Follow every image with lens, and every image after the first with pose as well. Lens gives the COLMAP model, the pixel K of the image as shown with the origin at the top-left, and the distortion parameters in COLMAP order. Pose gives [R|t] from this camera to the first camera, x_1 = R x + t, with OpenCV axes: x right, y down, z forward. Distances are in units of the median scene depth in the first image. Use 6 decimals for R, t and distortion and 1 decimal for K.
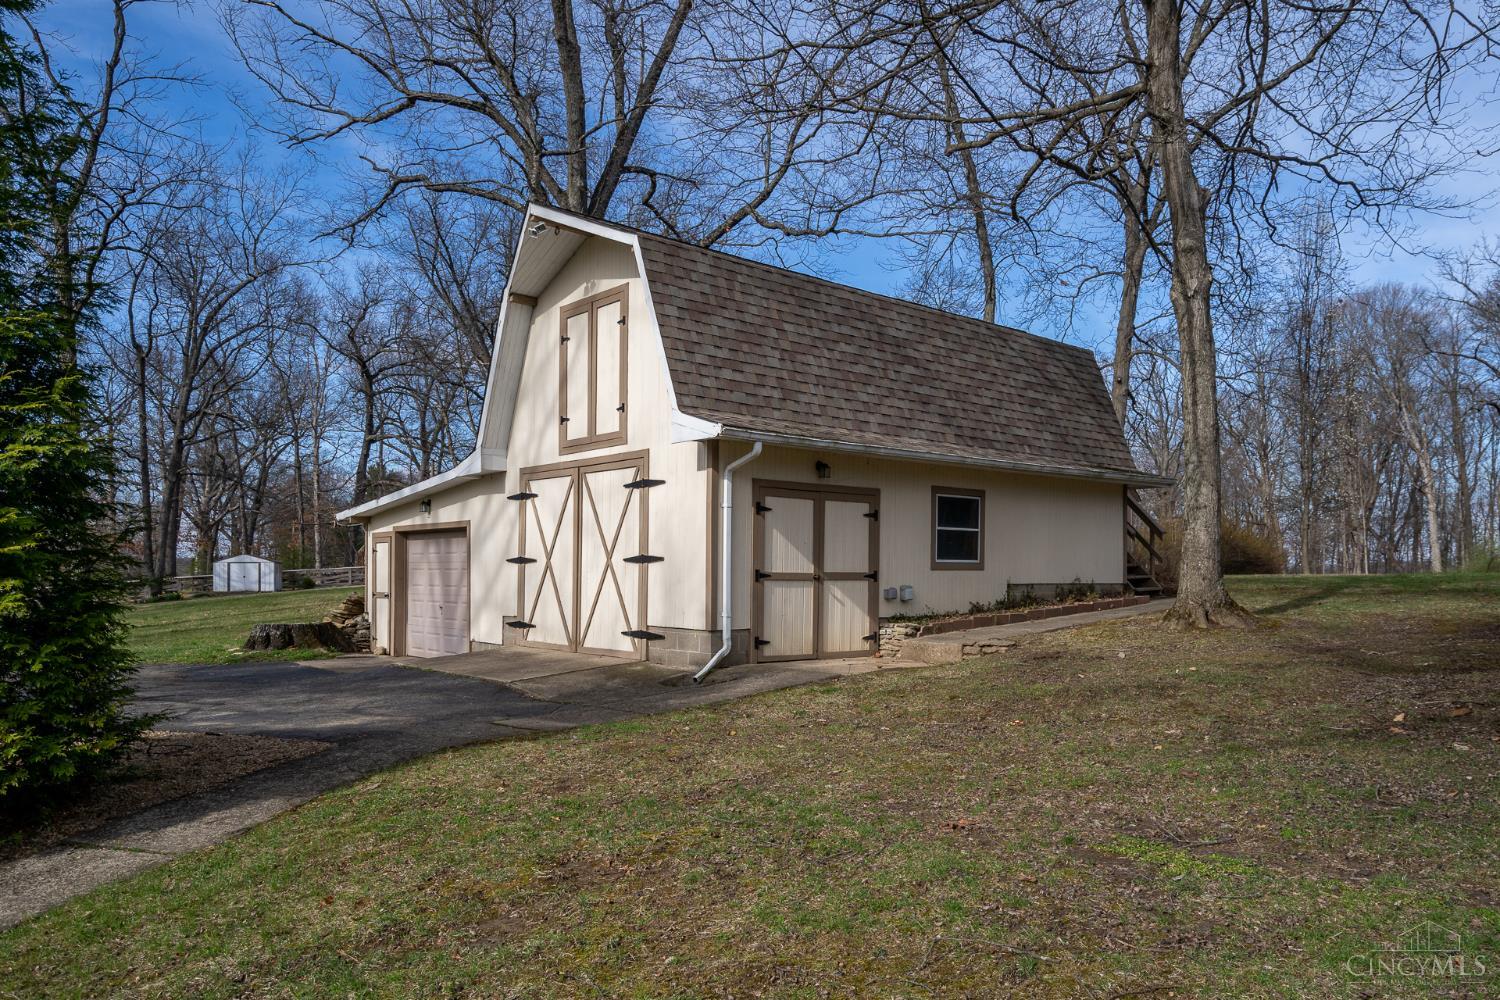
lens RADIAL K [[1058.4, 0, 756.4], [0, 1058.4, 583.1], [0, 0, 1]] dist [0.000926, -0.000933]
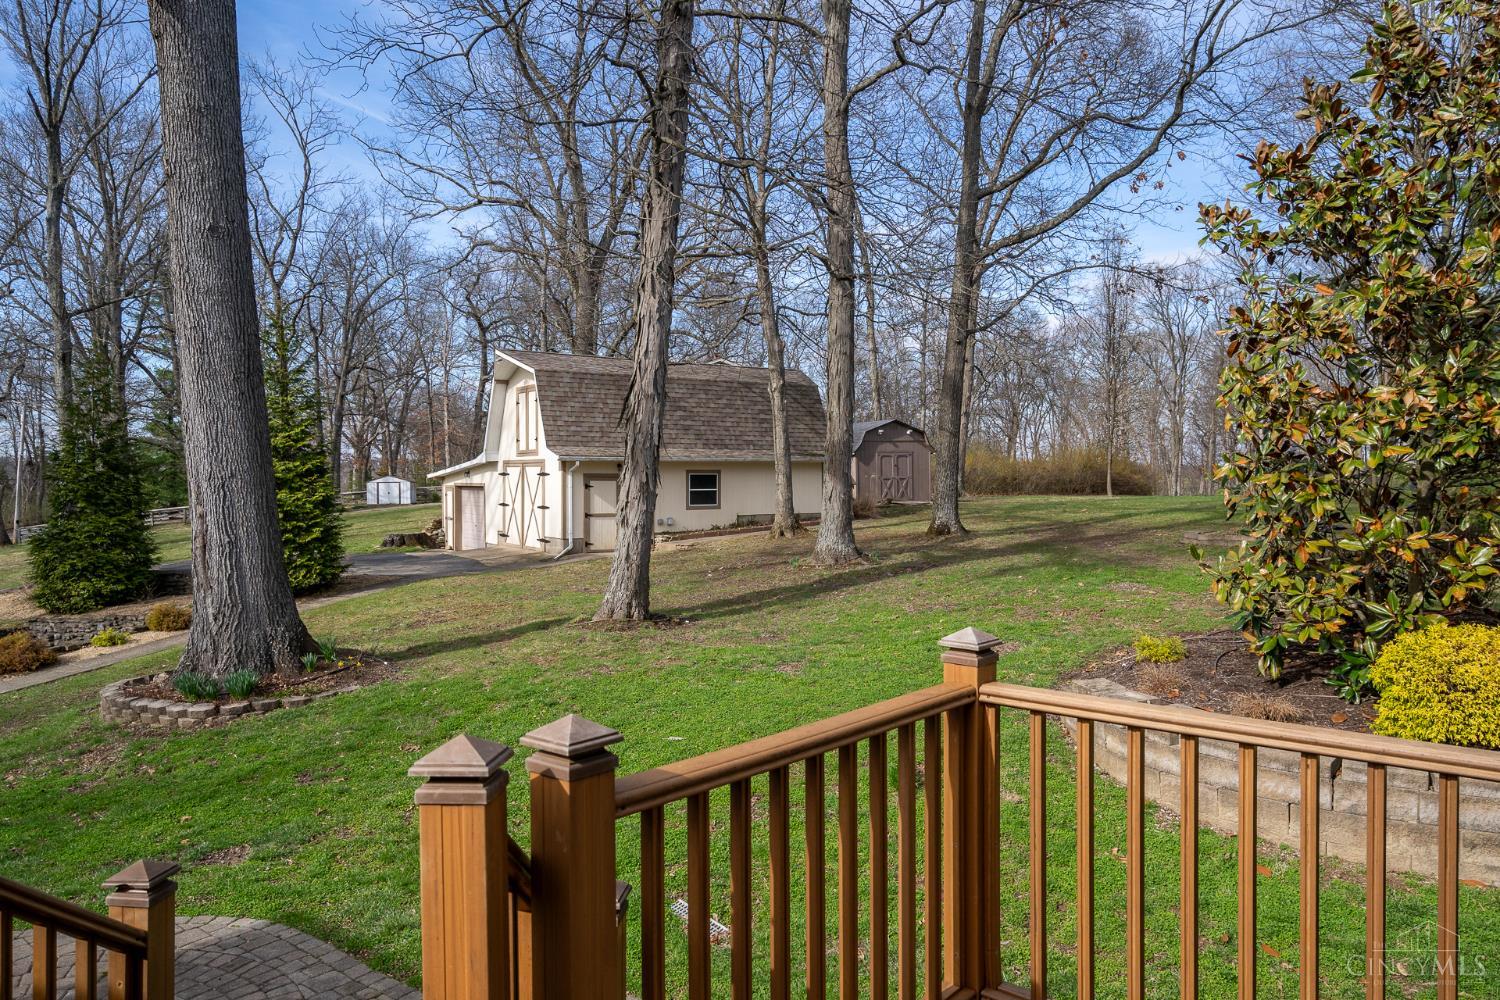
lens RADIAL K [[1069.0, 0, 748.2], [0, 1069.0, 510.9], [0, 0, 1]] dist [0.008121, 0.000395]
pose [[0.991185, -0.001428, -0.132477, 0.571580], [0.004913, 0.999650, 0.025990, -0.065390], [0.132393, -0.026412, 0.990845, -1.101161]]
